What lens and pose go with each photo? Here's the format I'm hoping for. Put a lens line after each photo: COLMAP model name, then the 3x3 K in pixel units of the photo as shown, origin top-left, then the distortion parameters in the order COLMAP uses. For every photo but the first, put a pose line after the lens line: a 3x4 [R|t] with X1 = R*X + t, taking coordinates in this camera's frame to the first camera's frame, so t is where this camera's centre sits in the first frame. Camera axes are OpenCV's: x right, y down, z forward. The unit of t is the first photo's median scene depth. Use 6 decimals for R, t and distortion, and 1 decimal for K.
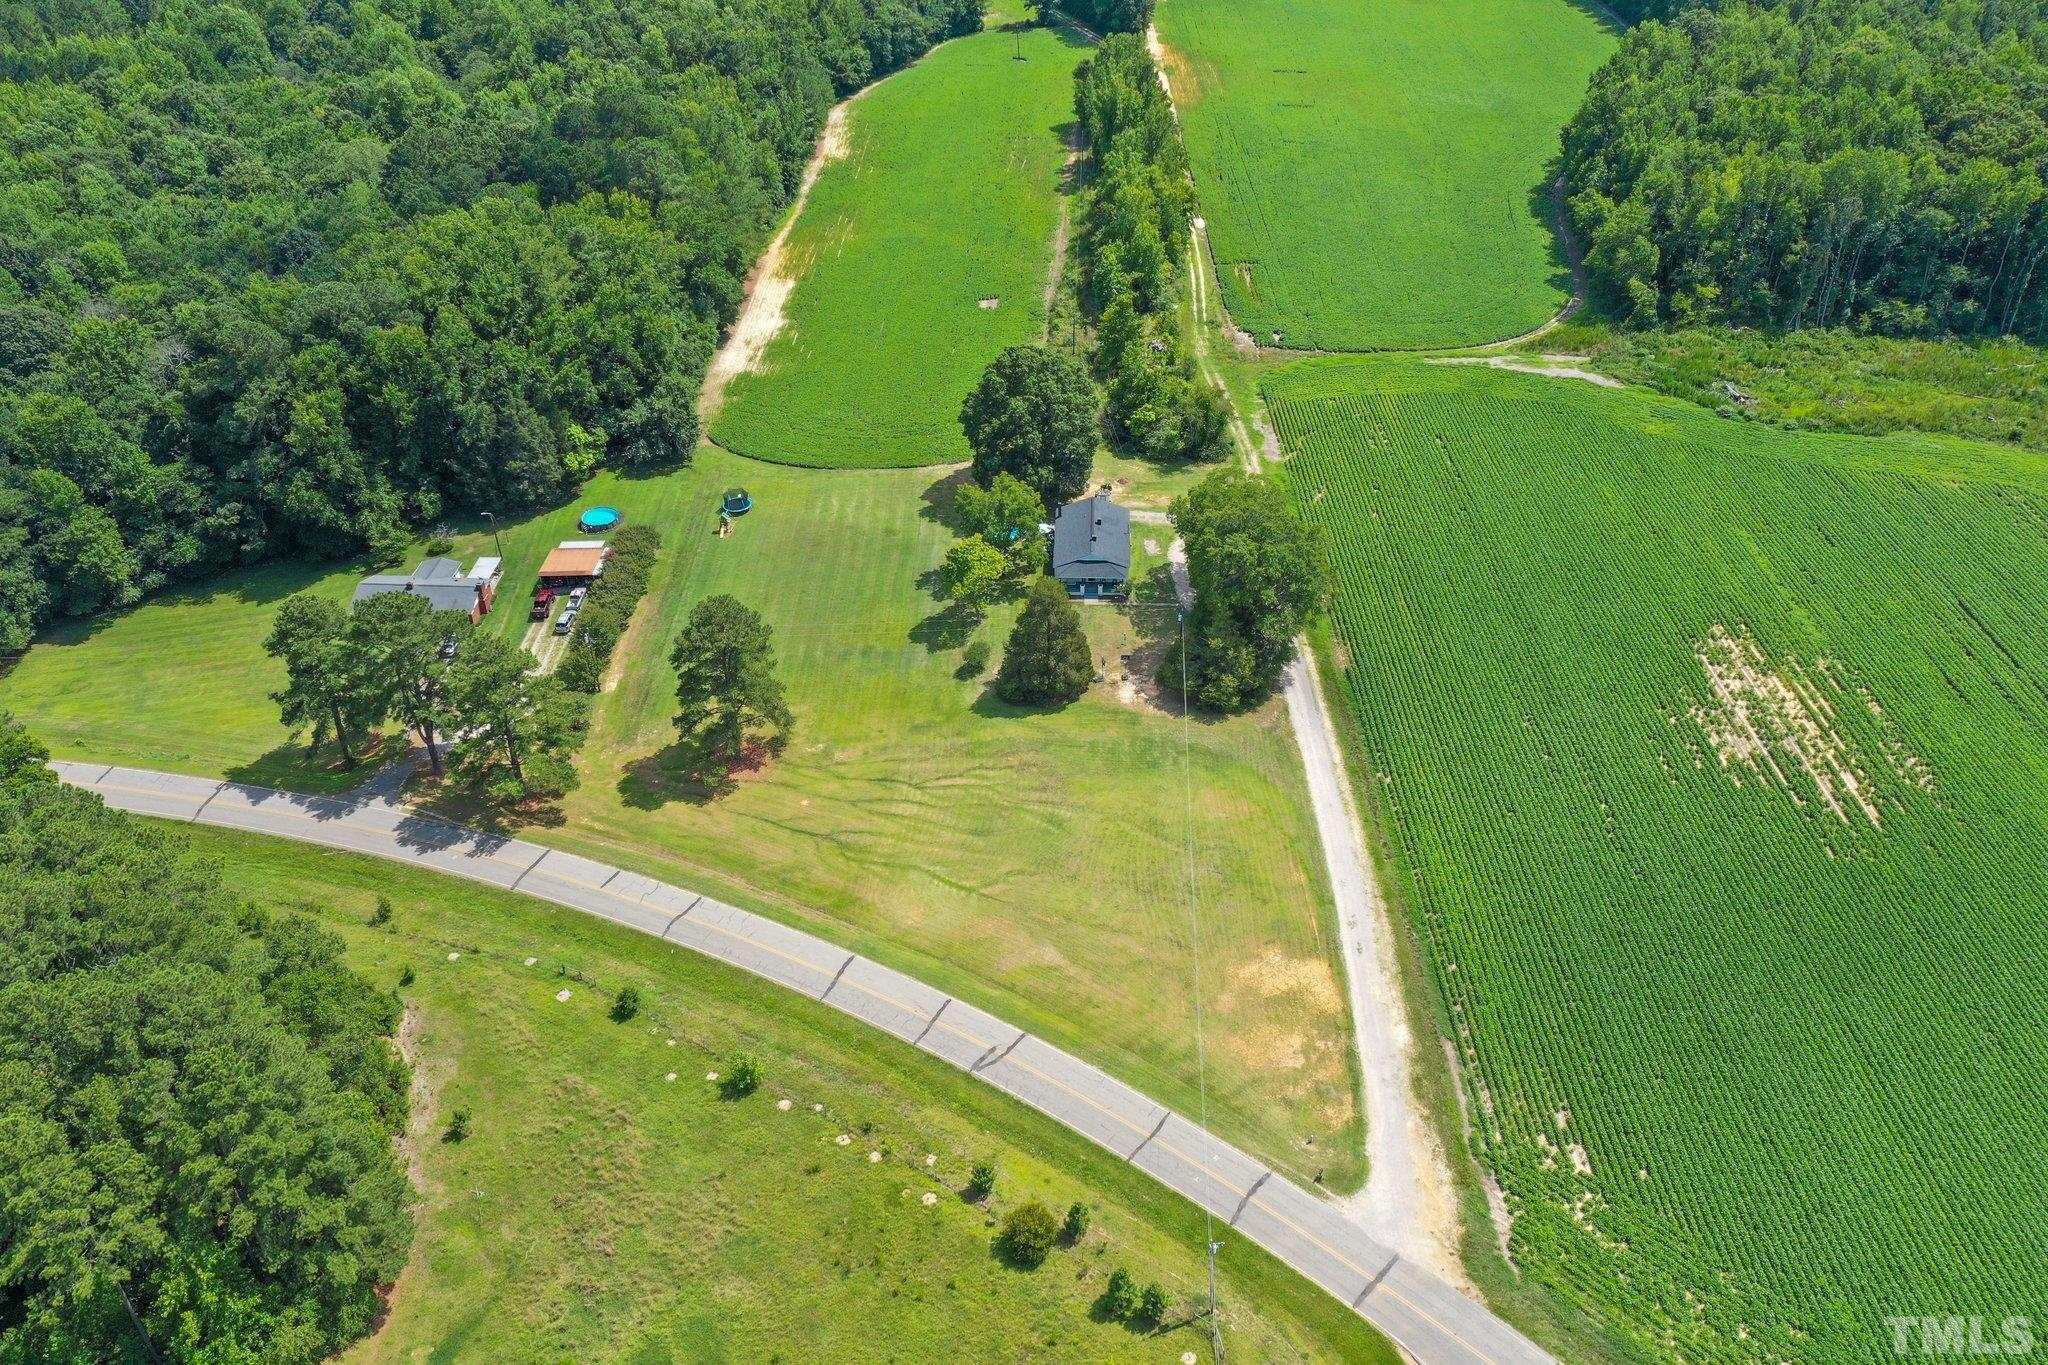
lens RADIAL K [[1602.9, 0, 1024.0], [0, 1602.9, 682.5], [0, 0, 1]] dist [0.015975, -0.000305]
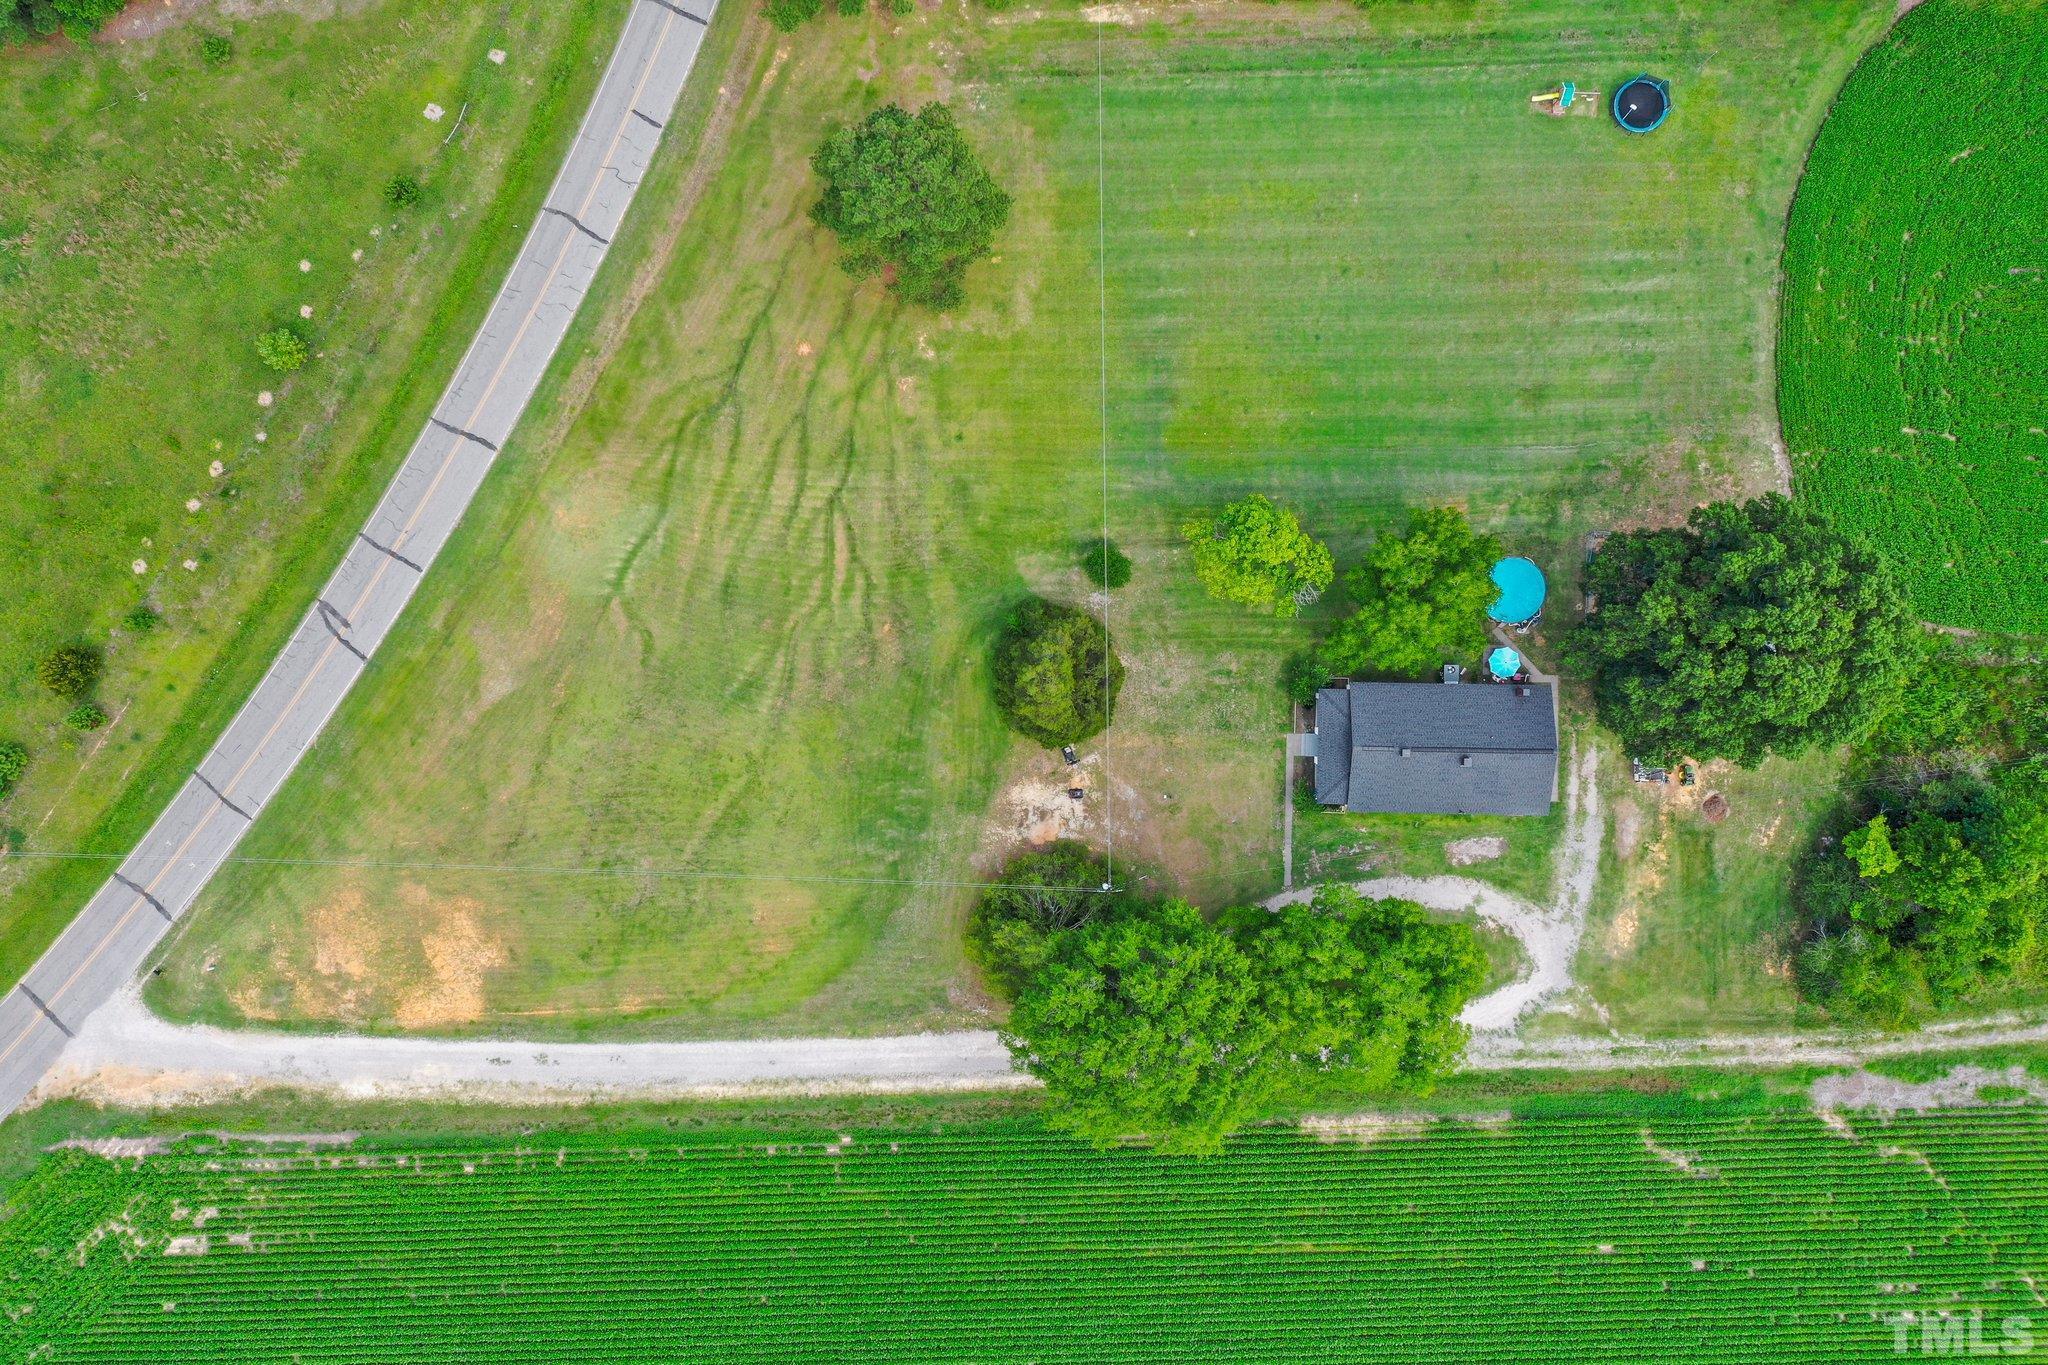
lens RADIAL K [[1602.9, 0, 1024.0], [0, 1602.9, 682.5], [0, 0, 1]] dist [0.015975, -0.000305]
pose [[0.024476, 0.999643, 0.010676, 0.010365], [-0.567802, 0.005112, 0.823149, -0.589238], [0.822801, -0.026210, 0.567725, 0.665908]]
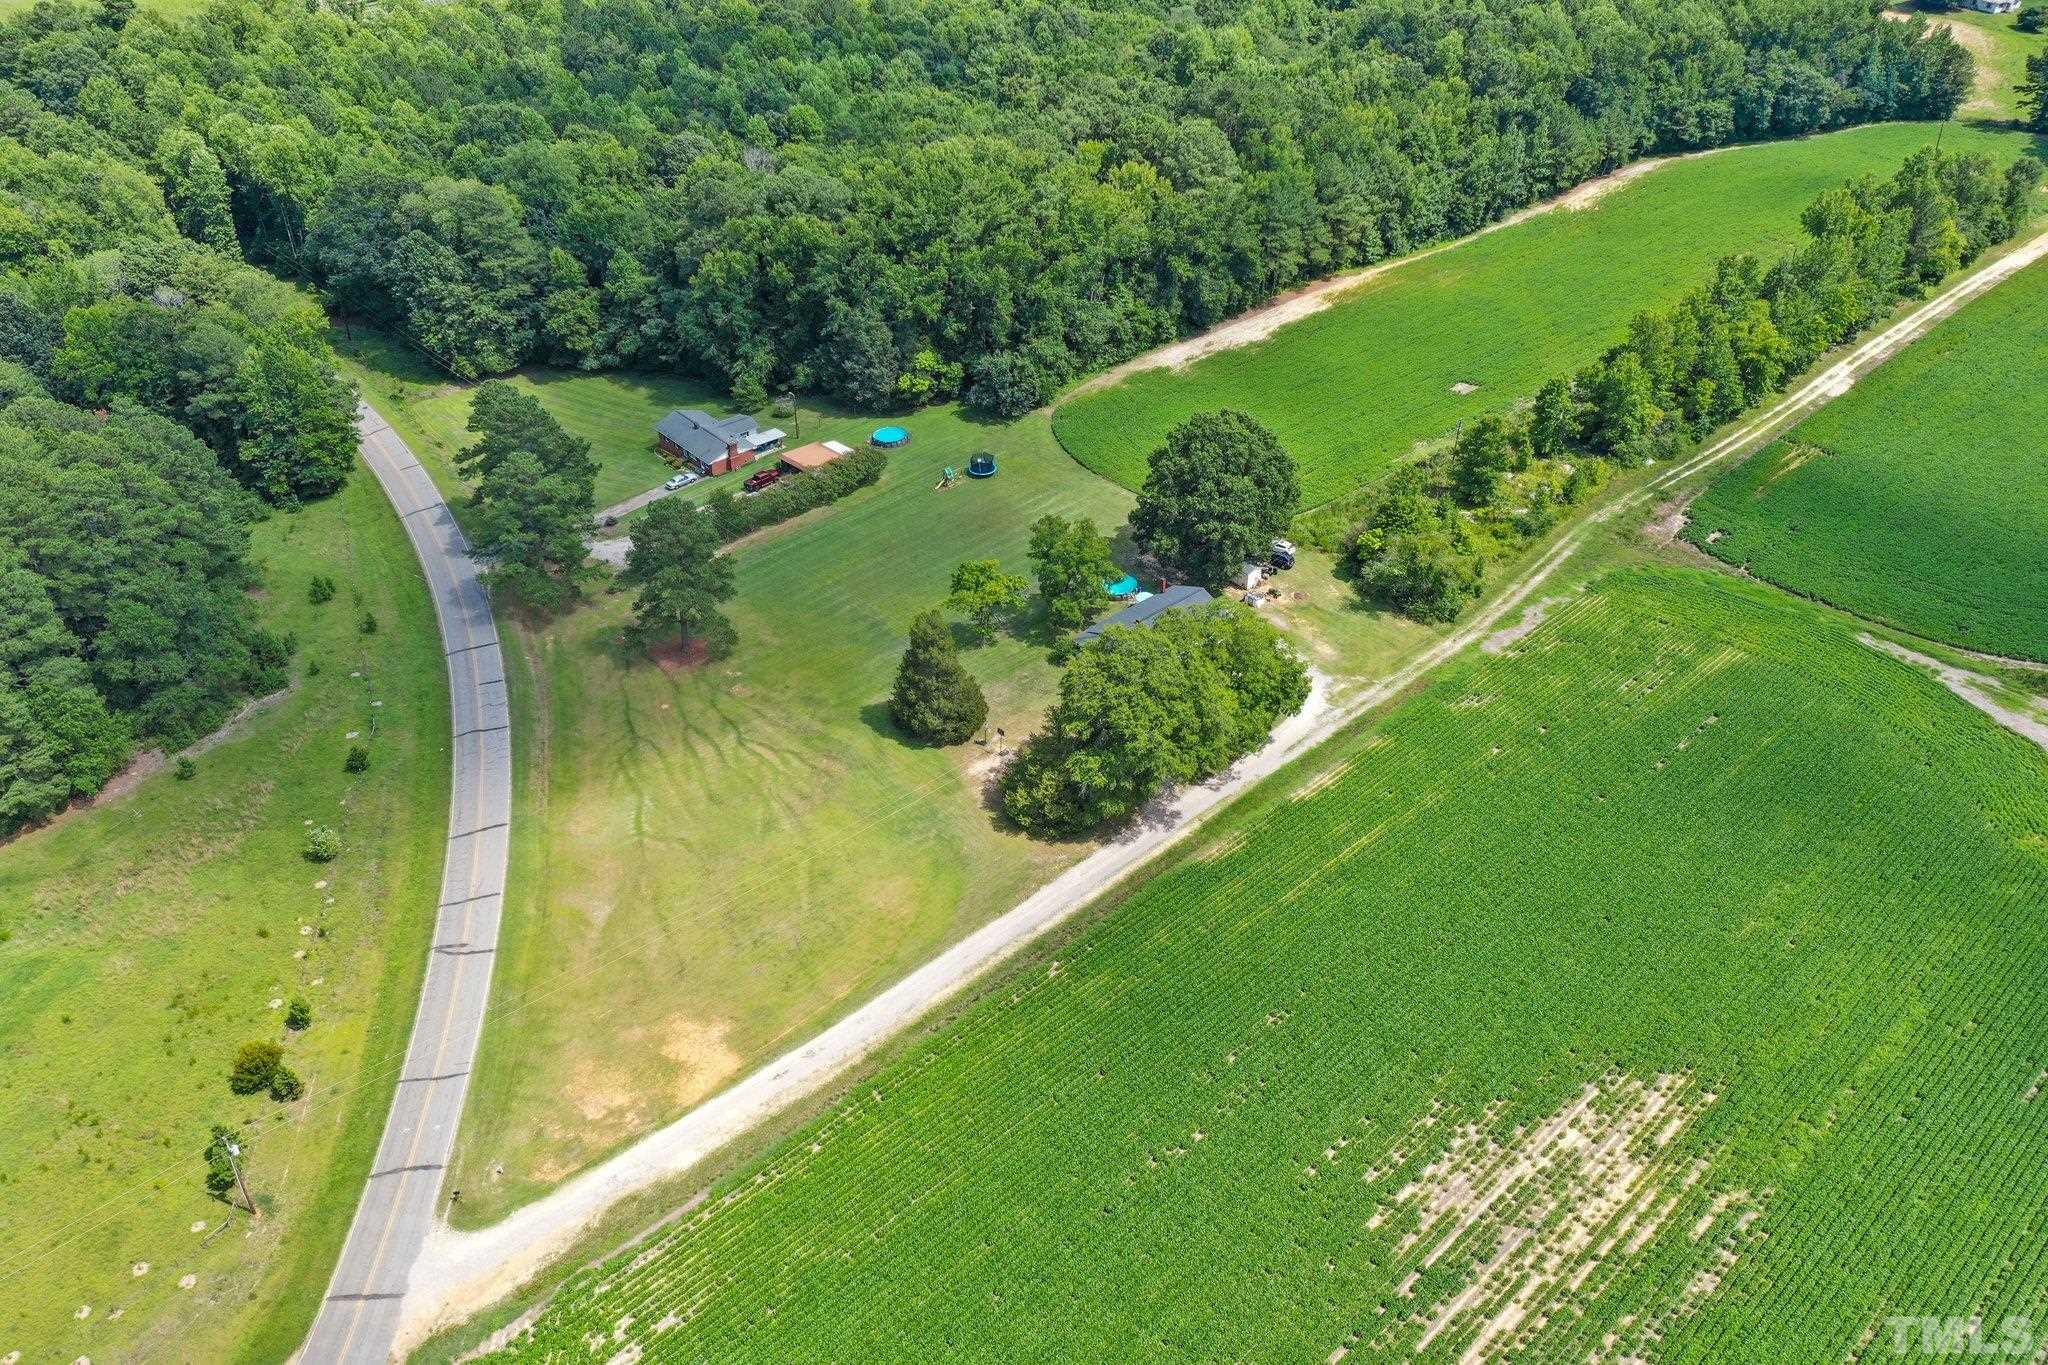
lens RADIAL K [[1602.9, 0, 1024.0], [0, 1602.9, 682.5], [0, 0, 1]] dist [0.015975, -0.000305]
pose [[0.695855, 0.422135, -0.581023, 0.654786], [-0.416939, 0.896175, 0.151764, -0.204870], [0.584763, 0.136646, 0.799612, 0.278689]]
